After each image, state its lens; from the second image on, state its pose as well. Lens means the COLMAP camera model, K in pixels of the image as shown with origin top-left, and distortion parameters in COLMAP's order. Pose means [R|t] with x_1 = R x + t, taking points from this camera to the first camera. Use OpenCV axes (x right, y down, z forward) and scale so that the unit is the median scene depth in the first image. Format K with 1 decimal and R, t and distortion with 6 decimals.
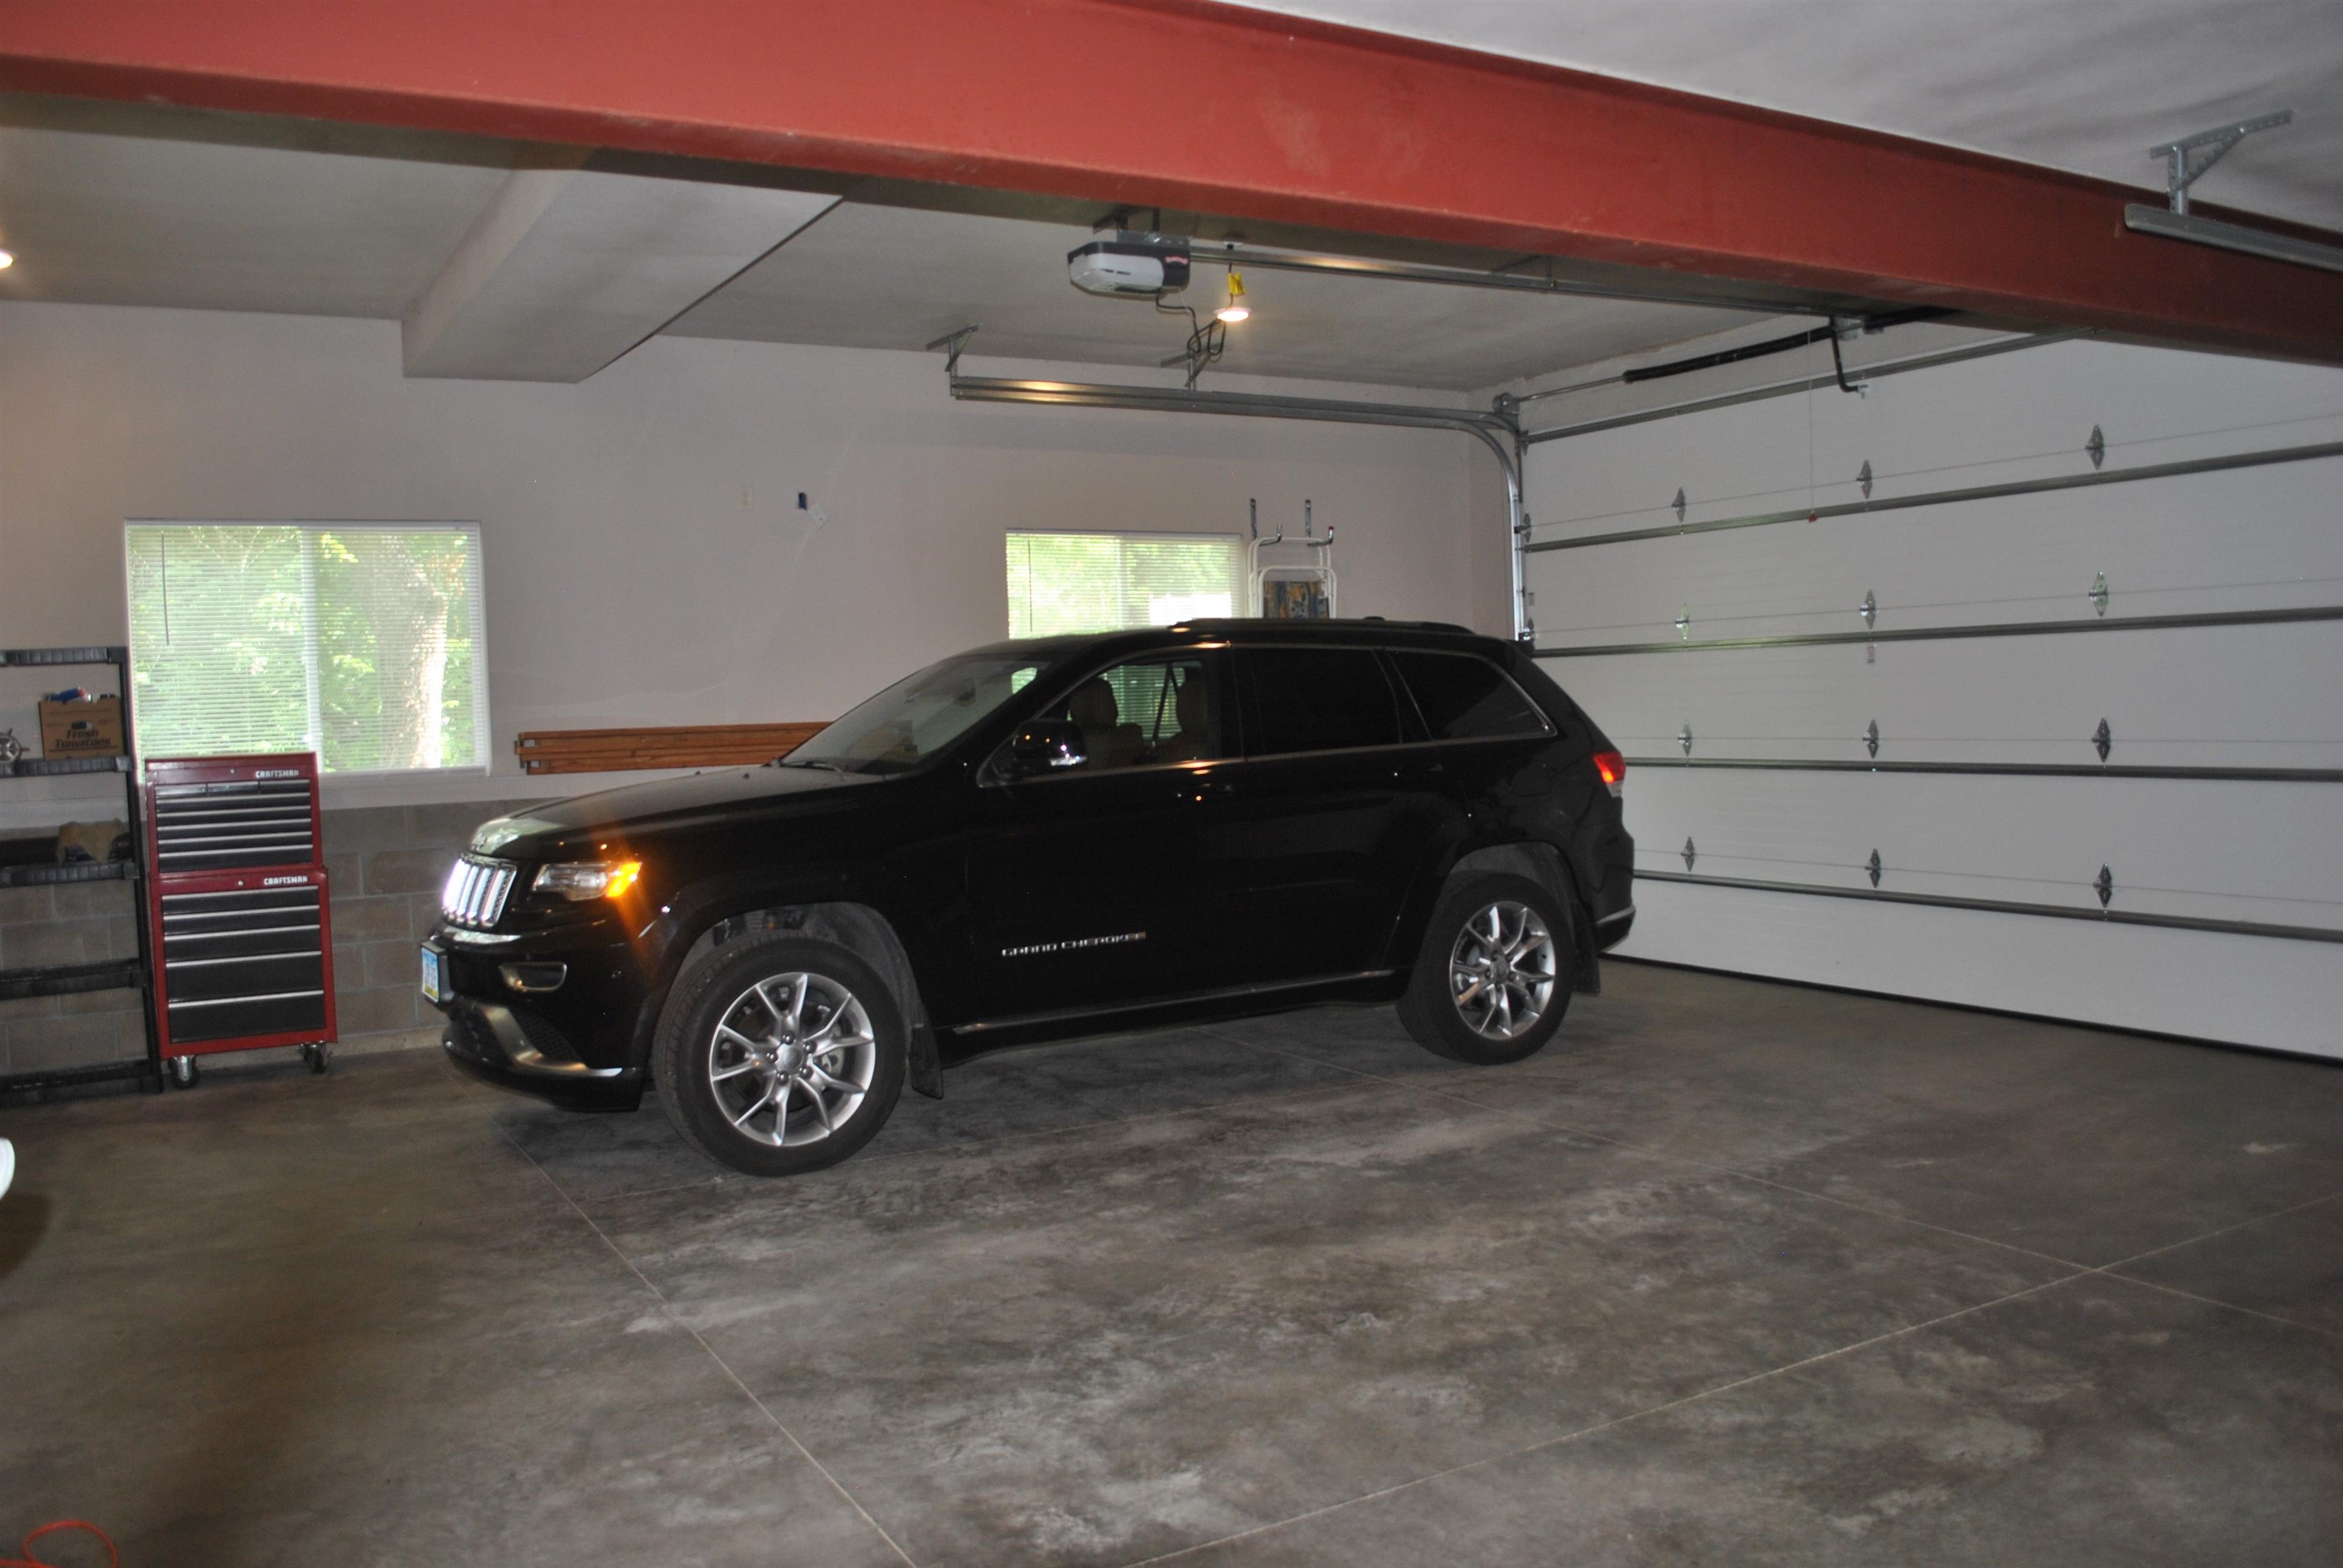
lens RADIAL K [[1844.7, 0, 1170.7], [0, 1844.7, 786.6], [0, 0, 1]] dist [-0.082174, 0.004308]
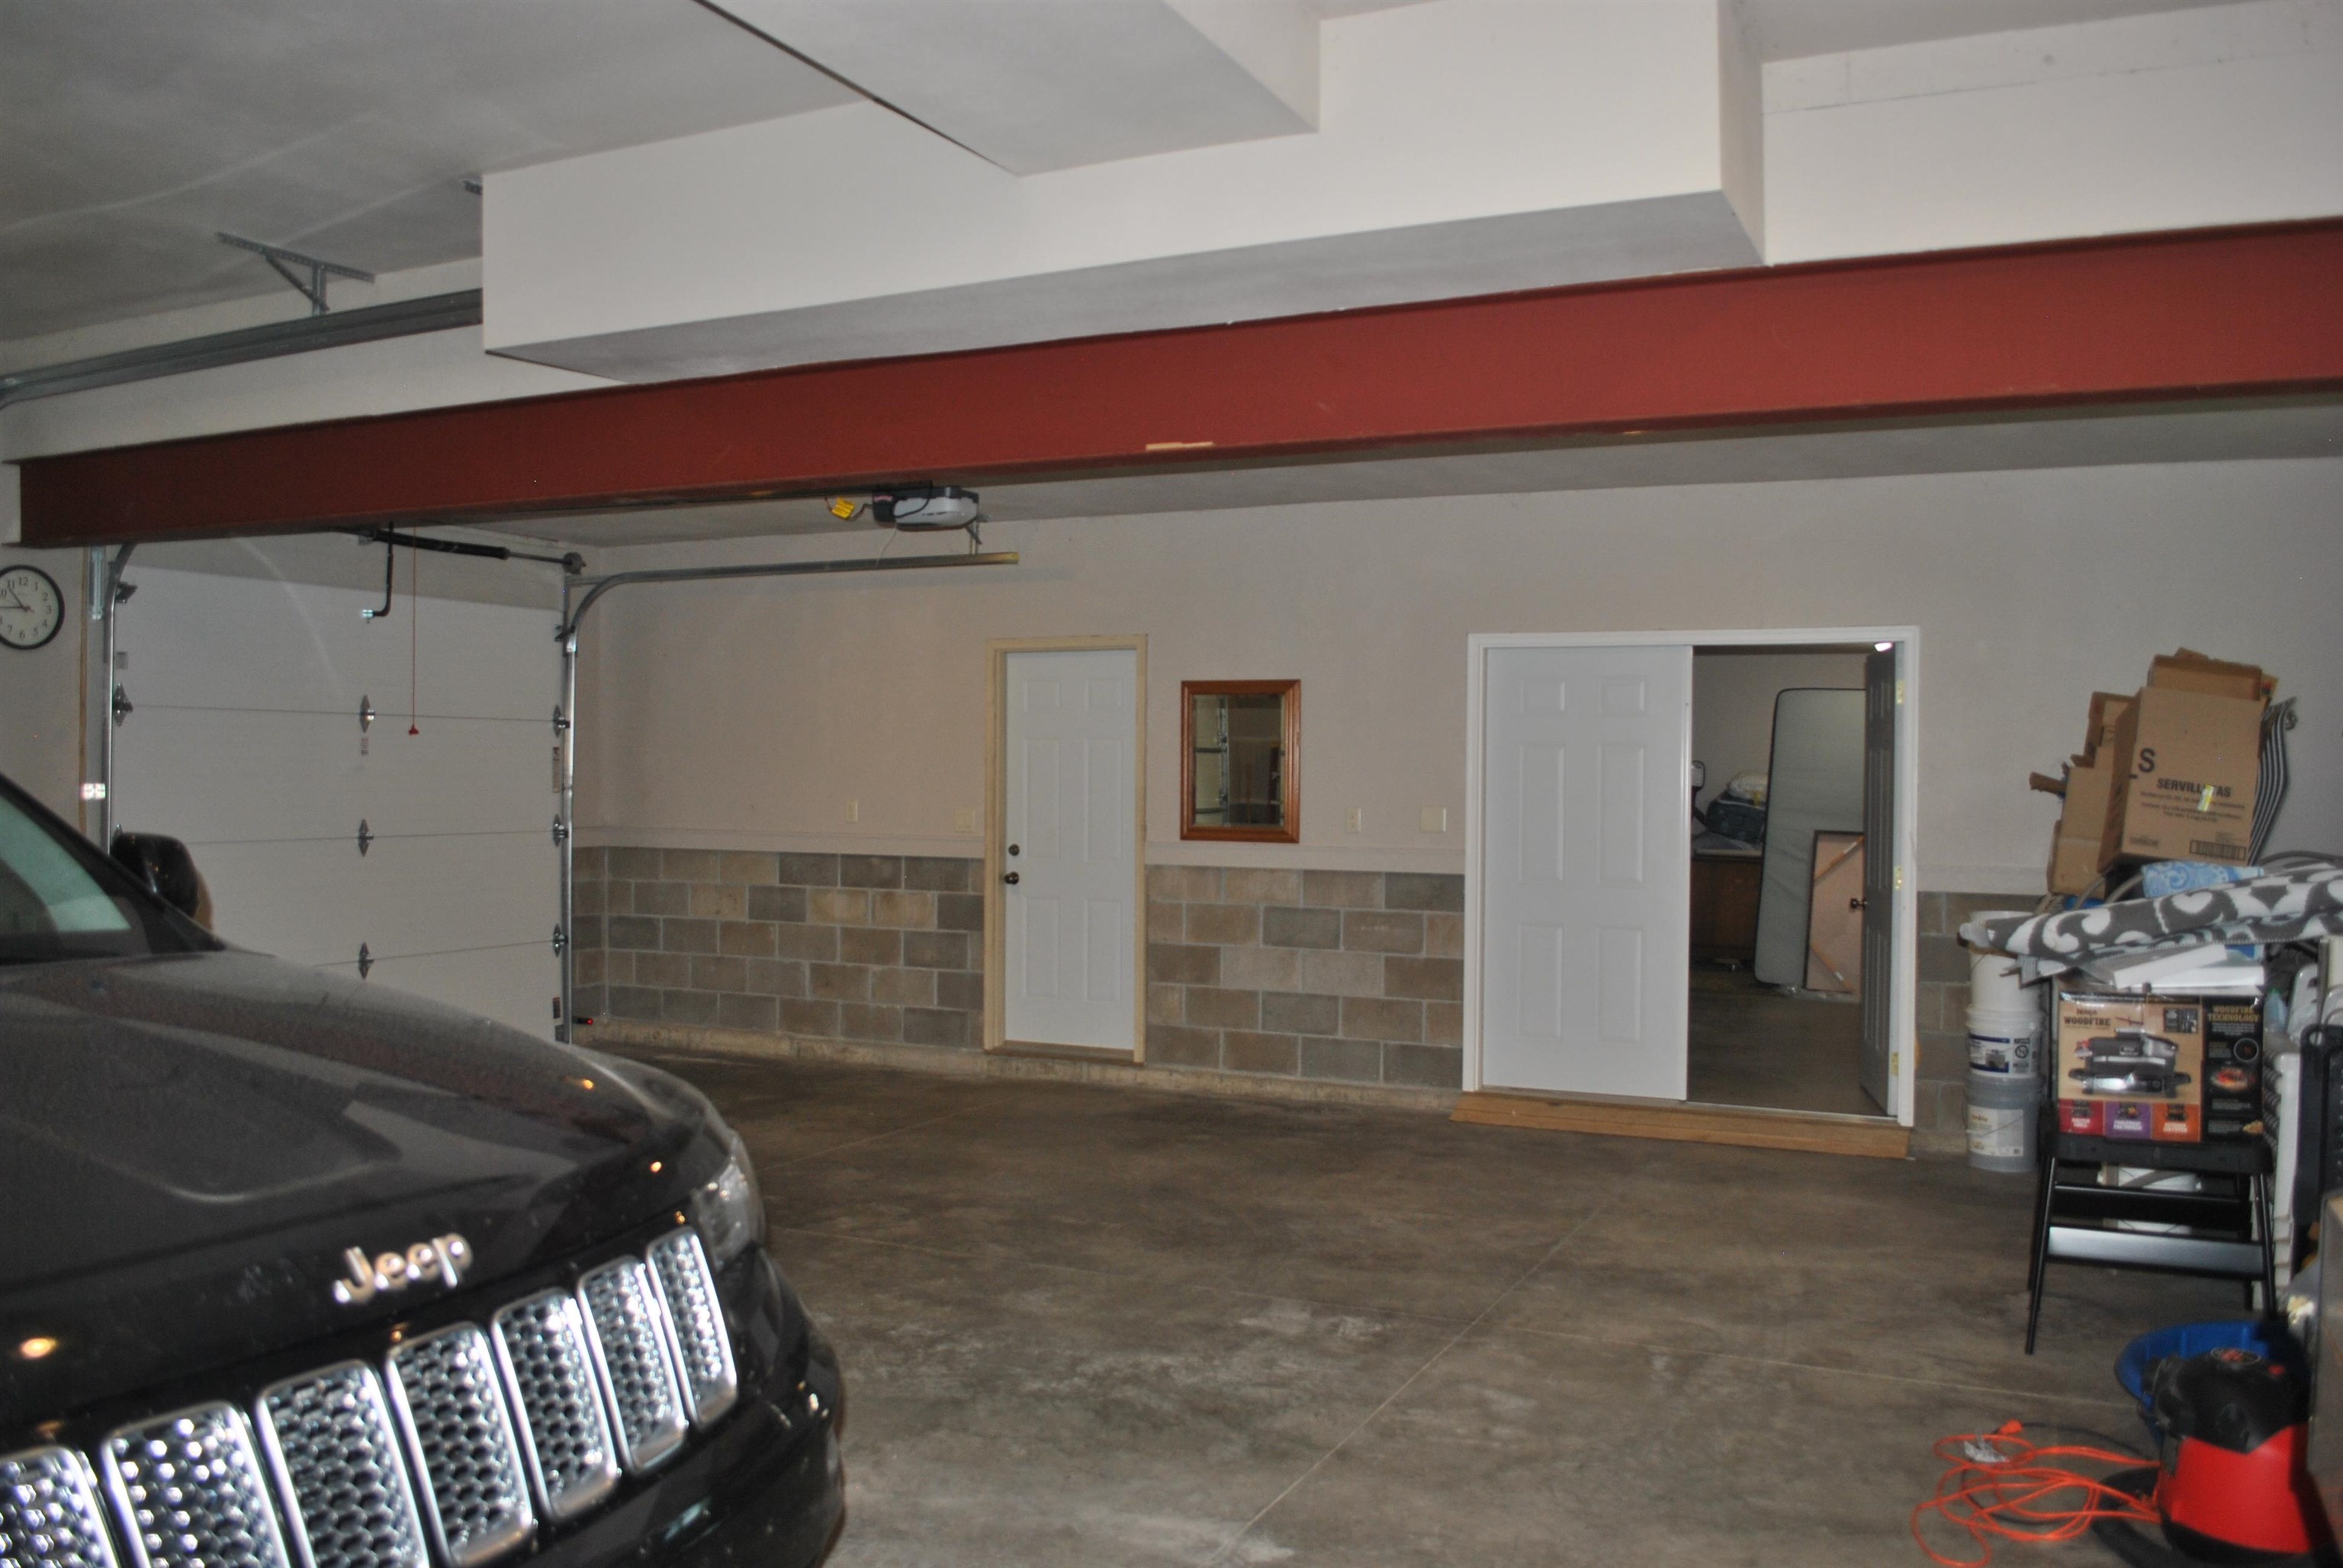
lens RADIAL K [[1844.7, 0, 1170.8], [0, 1844.7, 783.1], [0, 0, 1]] dist [-0.082174, 0.004308]
pose [[-0.561352, 0.022319, 0.827276, -1.060990], [0.050765, 0.998682, 0.007503, -0.063755], [-0.826019, 0.046208, -0.561746, 1.655542]]
